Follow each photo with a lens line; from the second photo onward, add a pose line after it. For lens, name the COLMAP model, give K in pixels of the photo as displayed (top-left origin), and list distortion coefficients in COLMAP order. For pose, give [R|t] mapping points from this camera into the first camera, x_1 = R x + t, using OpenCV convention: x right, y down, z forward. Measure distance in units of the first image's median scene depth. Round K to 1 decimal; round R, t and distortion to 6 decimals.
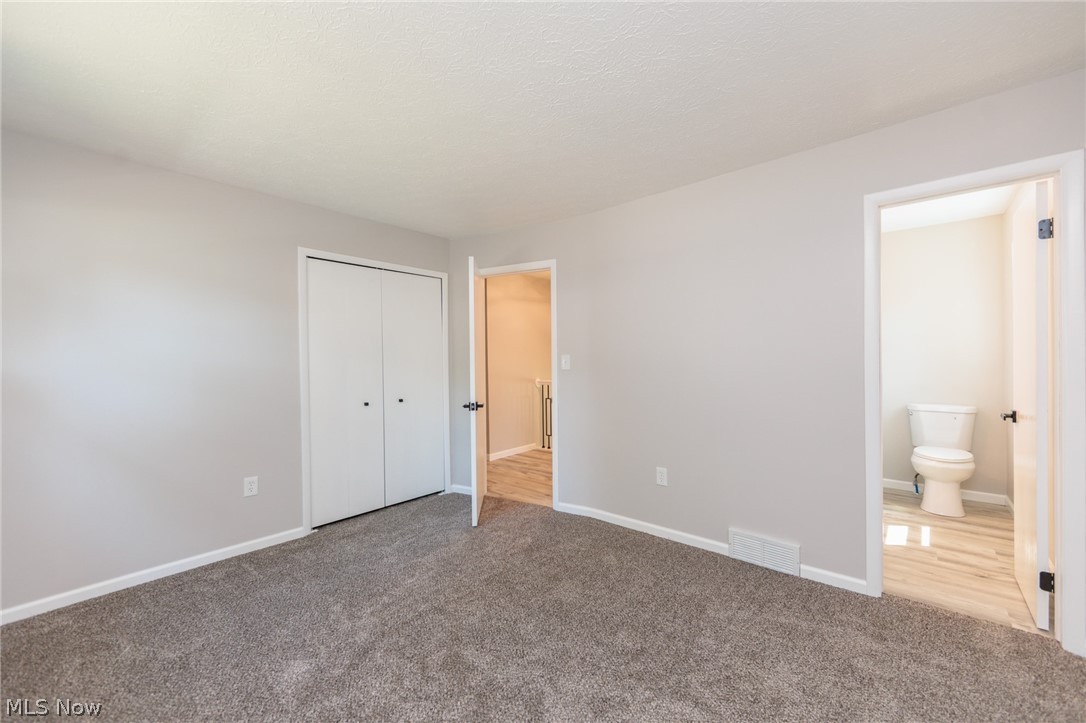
lens RADIAL K [[423.9, 0, 545.2], [0, 423.9, 360.9], [0, 0, 1]] dist [-0.003080, -0.000033]
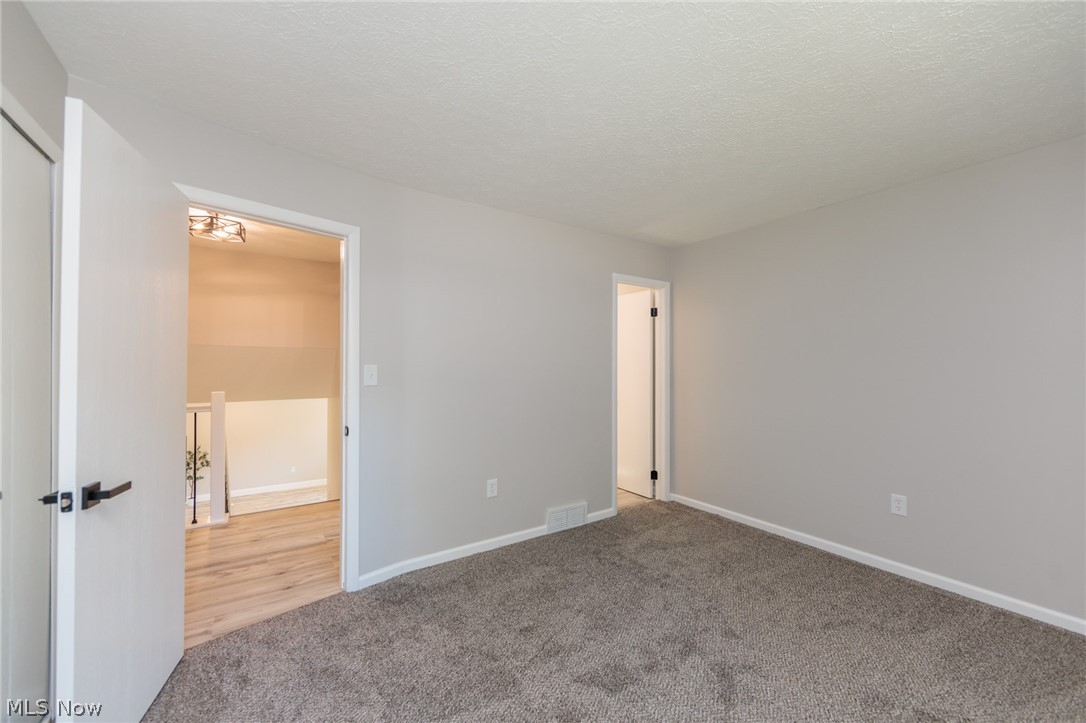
lens RADIAL K [[423.9, 0, 545.2], [0, 423.9, 360.9], [0, 0, 1]] dist [-0.003080, -0.000033]
pose [[0.252453, 0.023125, 0.967333, -0.655041], [-0.002476, 0.999727, -0.023253, -0.005540], [-0.967606, 0.003475, 0.252441, 0.607487]]
